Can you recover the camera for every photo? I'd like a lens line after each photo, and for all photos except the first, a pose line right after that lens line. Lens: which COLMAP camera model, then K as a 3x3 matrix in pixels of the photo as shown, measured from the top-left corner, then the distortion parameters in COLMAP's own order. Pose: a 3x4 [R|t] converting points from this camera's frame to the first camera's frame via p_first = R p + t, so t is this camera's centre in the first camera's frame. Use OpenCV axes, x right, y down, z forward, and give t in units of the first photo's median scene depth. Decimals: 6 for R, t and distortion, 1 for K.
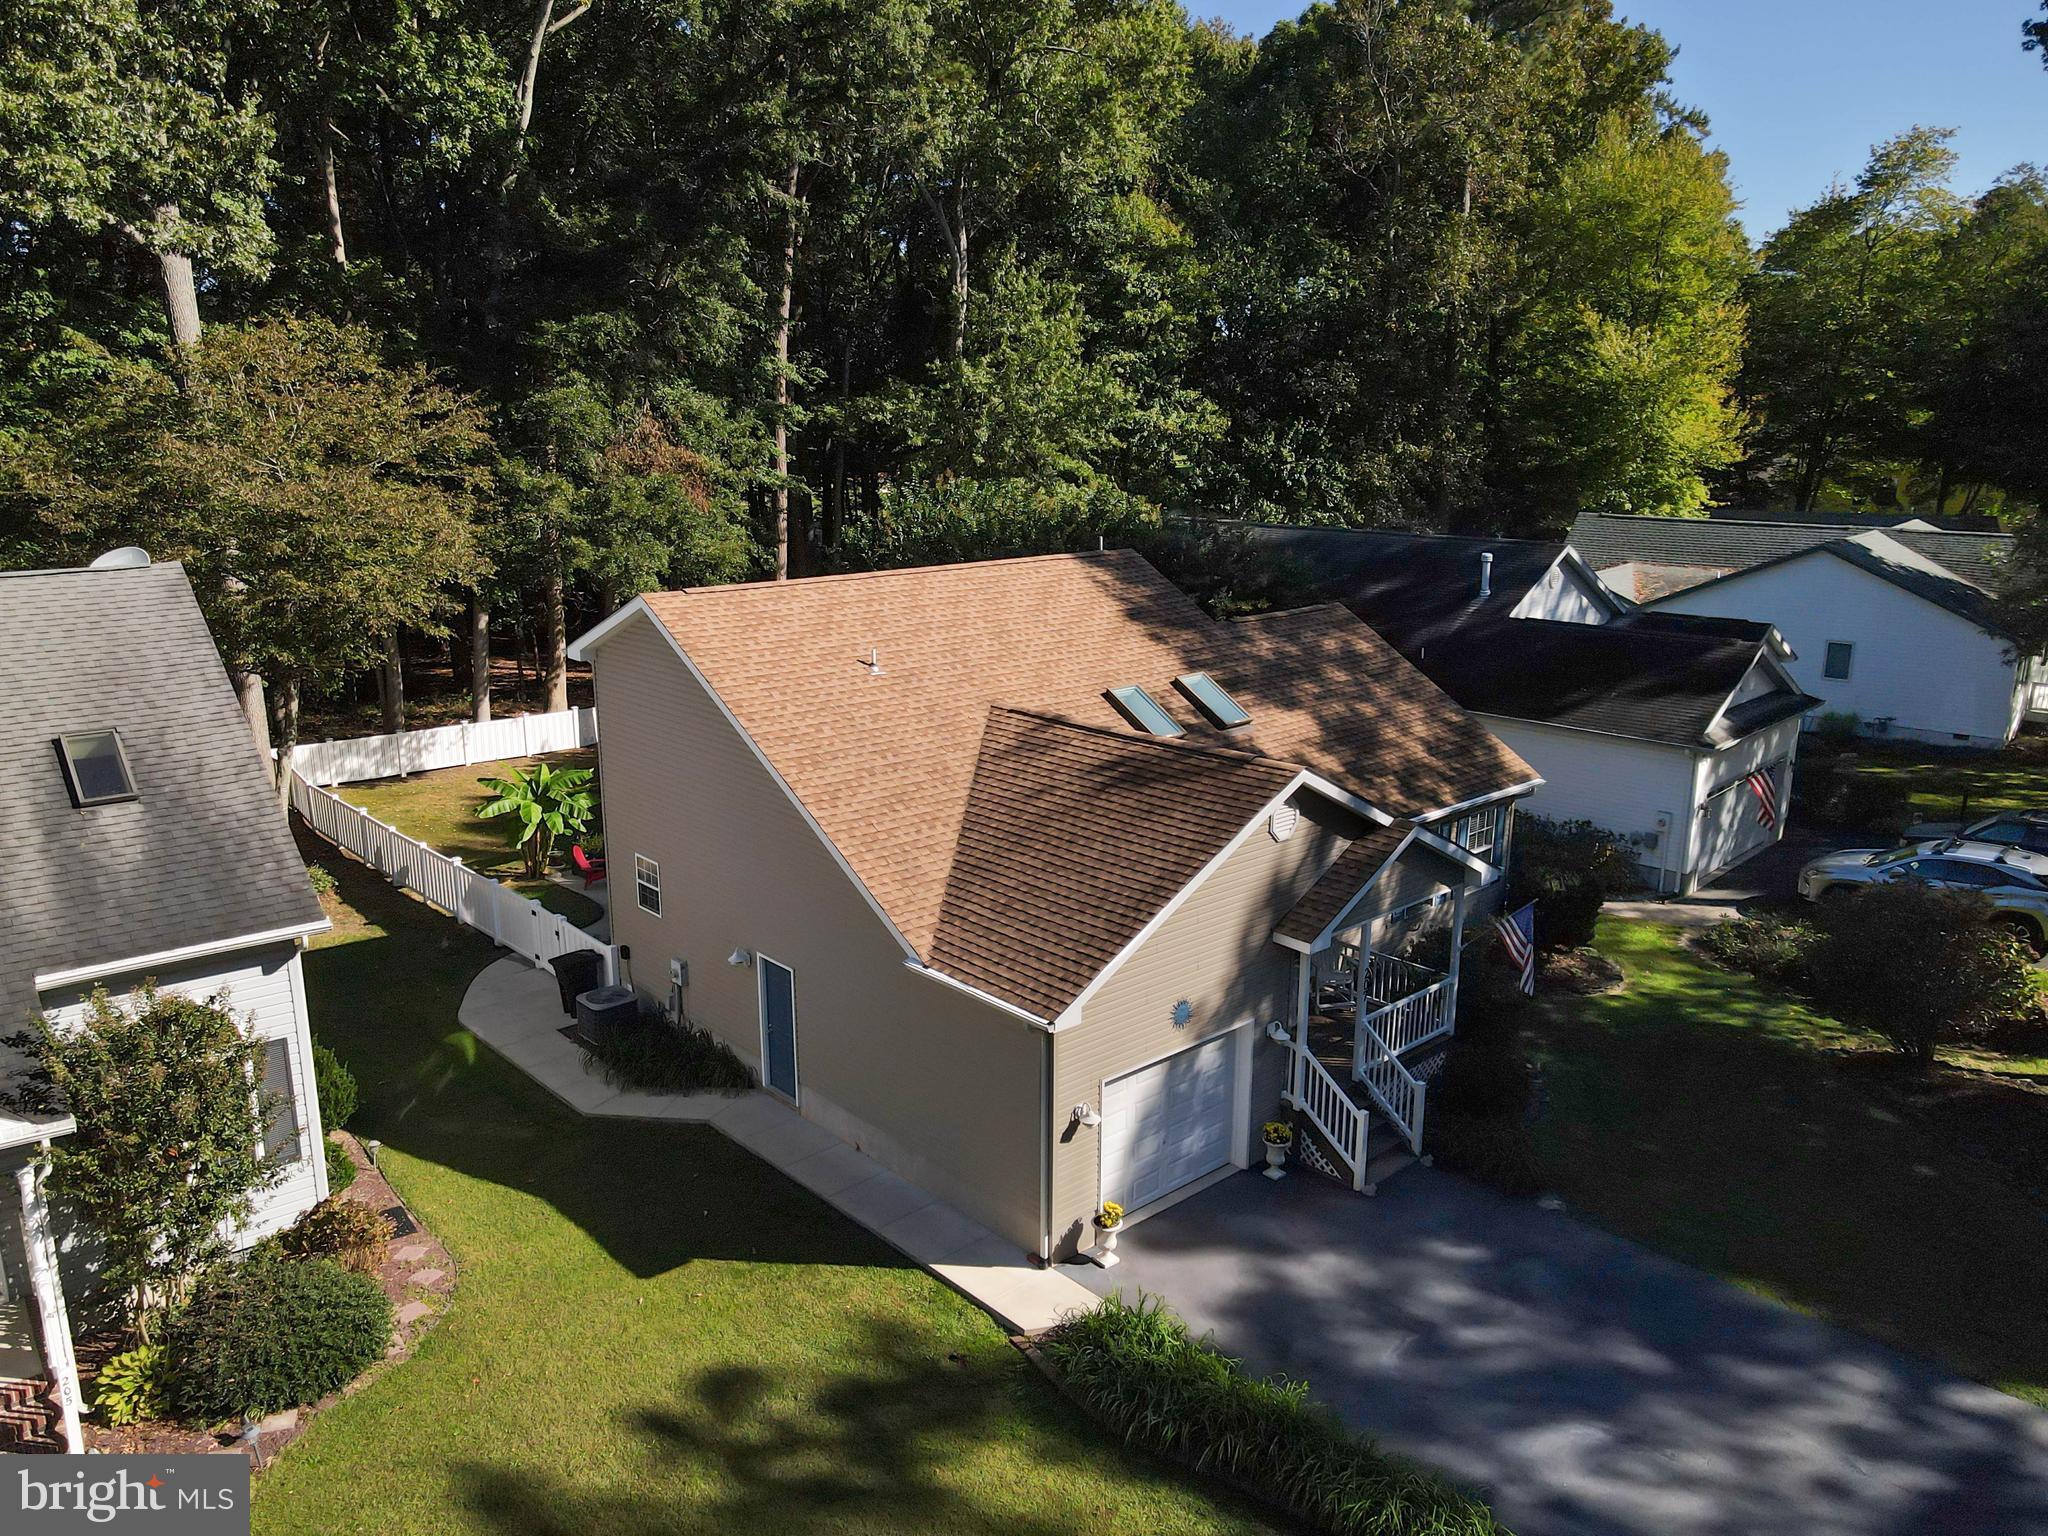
lens RADIAL K [[1498.5, 0, 1024.0], [0, 1498.5, 768.0], [0, 0, 1]] dist [0.007104, 0.002635]
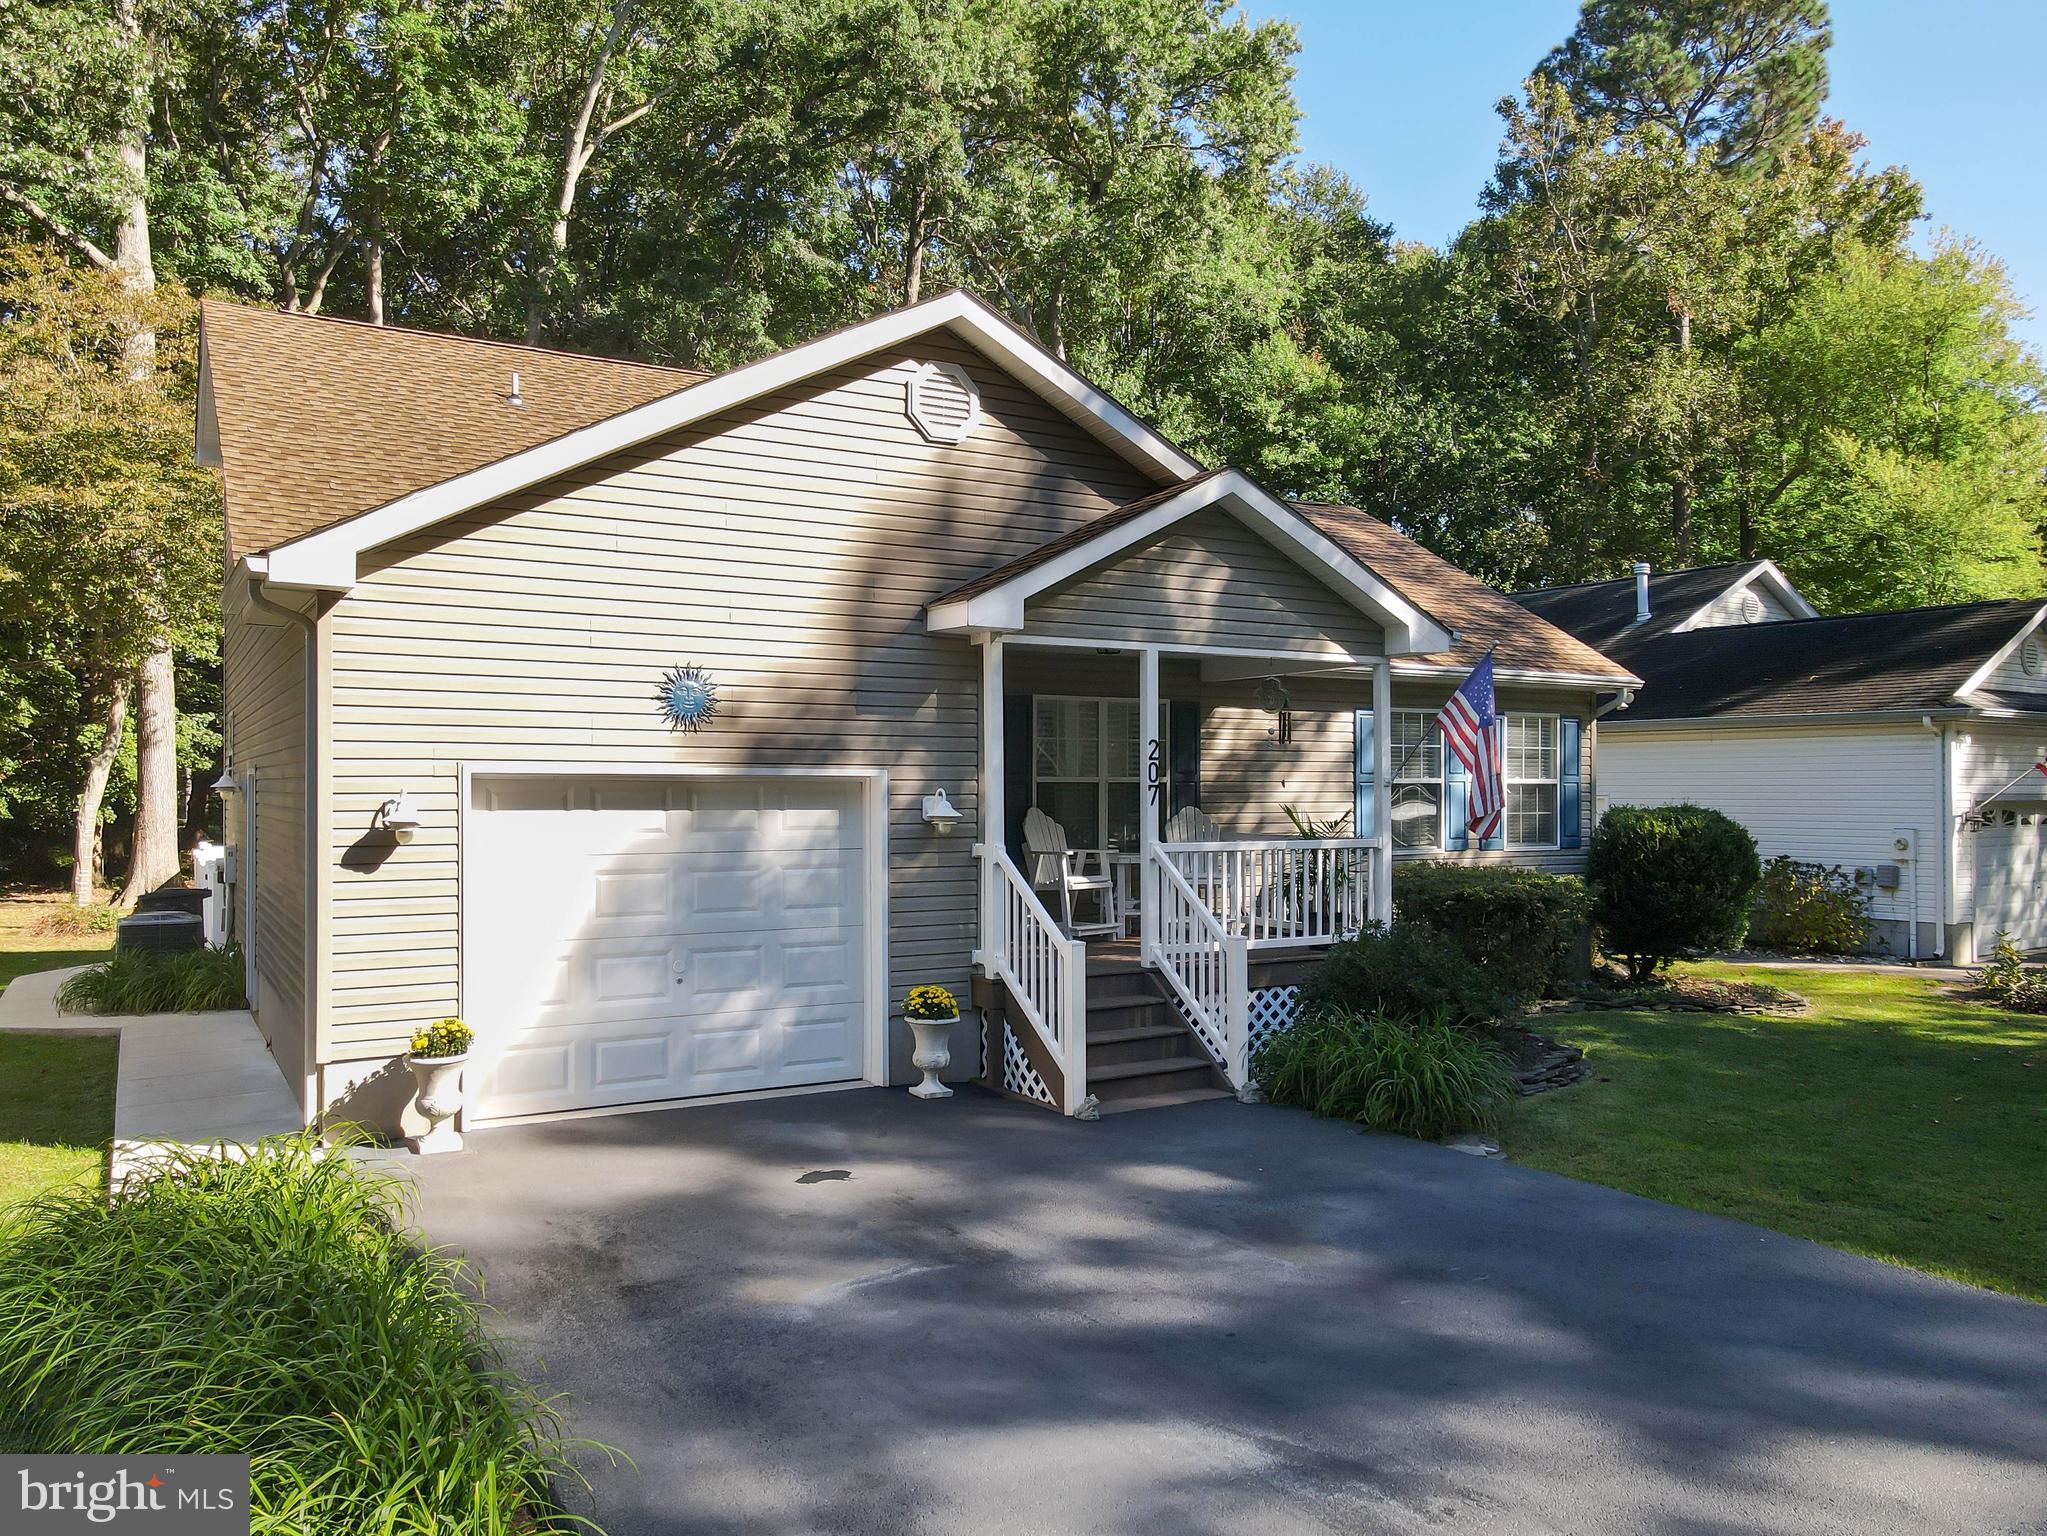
lens RADIAL K [[1497.7, 0, 1023.5], [0, 1497.7, 768.0], [0, 0, 1]] dist [0.007104, 0.002635]
pose [[0.978900, -0.006117, -0.204250, 0.191362], [-0.045708, 0.967669, -0.248047, 0.182530], [0.199163, 0.252149, 0.946971, 0.313625]]
